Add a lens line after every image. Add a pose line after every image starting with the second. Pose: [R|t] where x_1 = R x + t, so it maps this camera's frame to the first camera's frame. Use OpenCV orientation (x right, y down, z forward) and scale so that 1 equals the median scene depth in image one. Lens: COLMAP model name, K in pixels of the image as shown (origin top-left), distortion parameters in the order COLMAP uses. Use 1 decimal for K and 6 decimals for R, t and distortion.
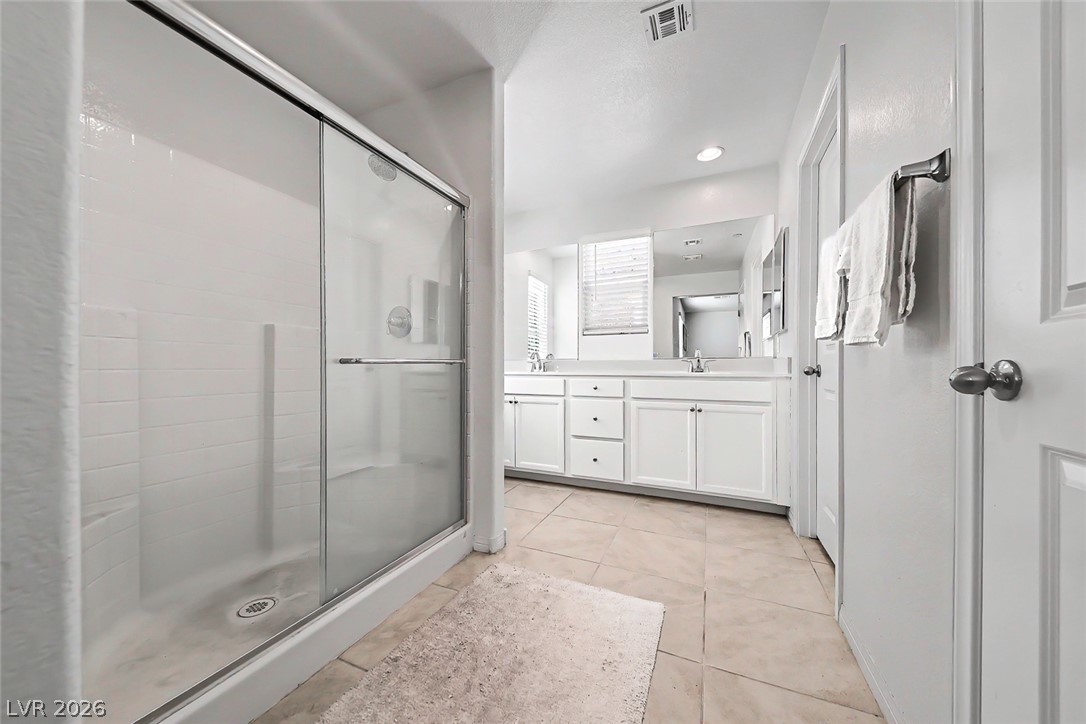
lens RADIAL K [[377.0, 0, 542.5], [0, 377.0, 364.7], [0, 0, 1]] dist [0.008596, -0.004087]
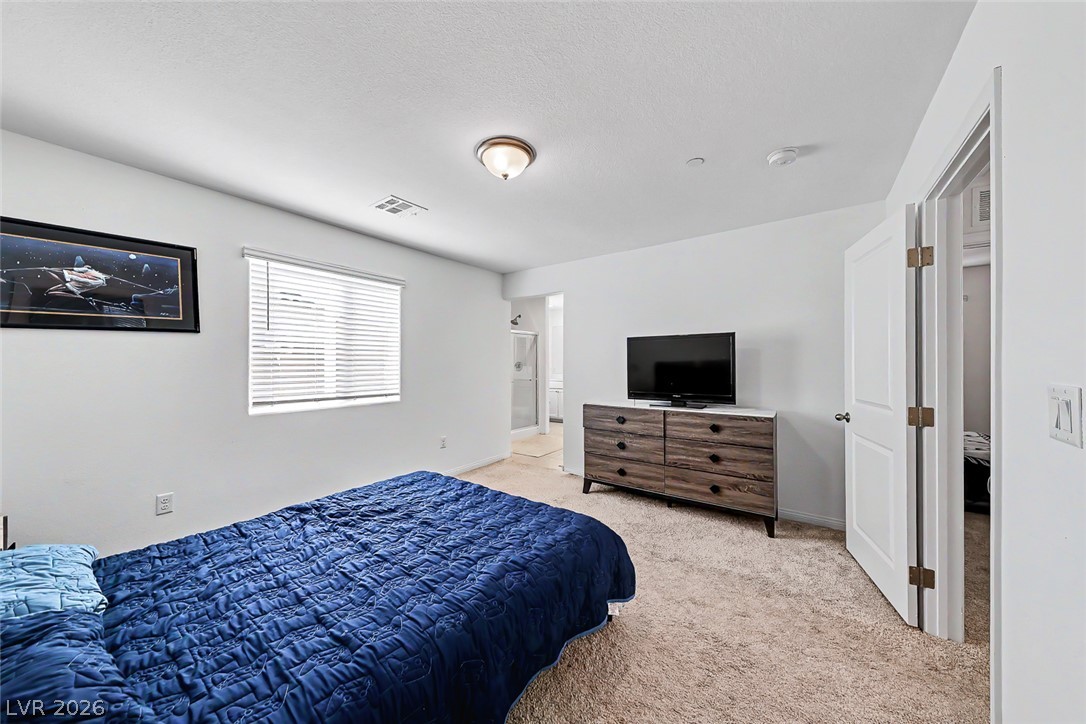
lens RADIAL K [[377.0, 0, 541.0], [0, 377.0, 362.0], [0, 0, 1]] dist [0.008596, -0.004087]
pose [[0.982247, -0.006045, -0.187493, 0.324029], [0.005445, 0.999978, -0.003715, -0.097951], [0.187511, 0.002628, 0.982259, -1.633590]]
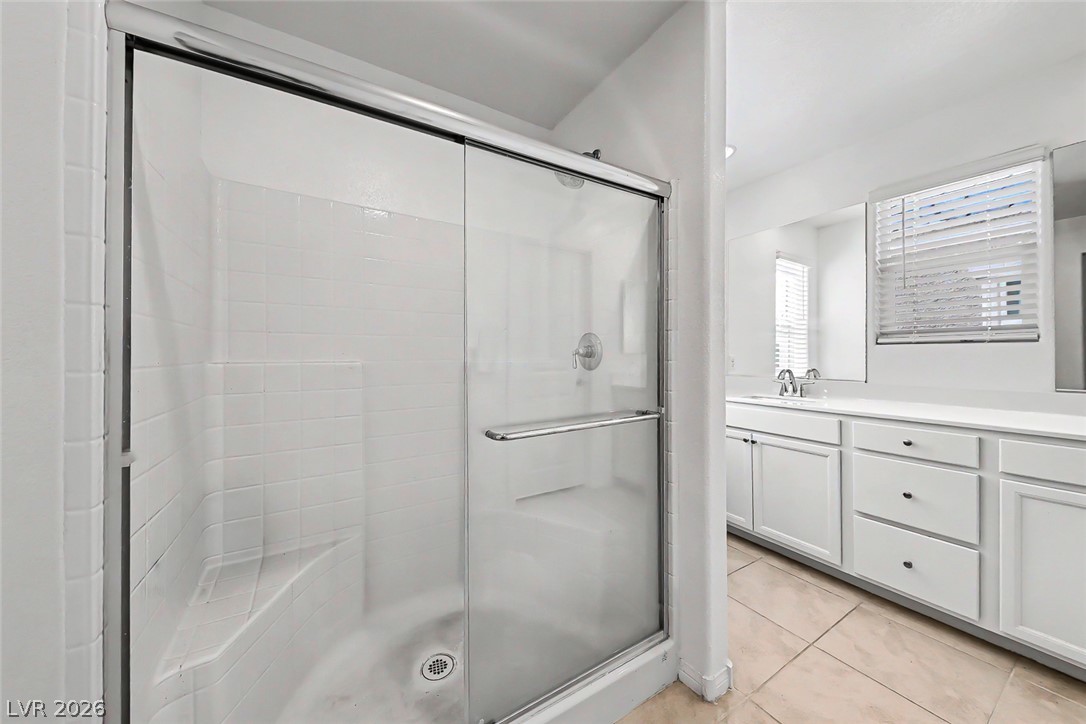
lens RADIAL K [[377.0, 0, 534.3], [0, 377.0, 354.1], [0, 0, 1]] dist [0.008596, -0.004087]
pose [[0.816049, -0.004784, -0.577963, 0.006846], [0.004583, 0.999988, -0.001807, -0.082804], [0.577965, -0.001174, 0.816061, 0.185047]]
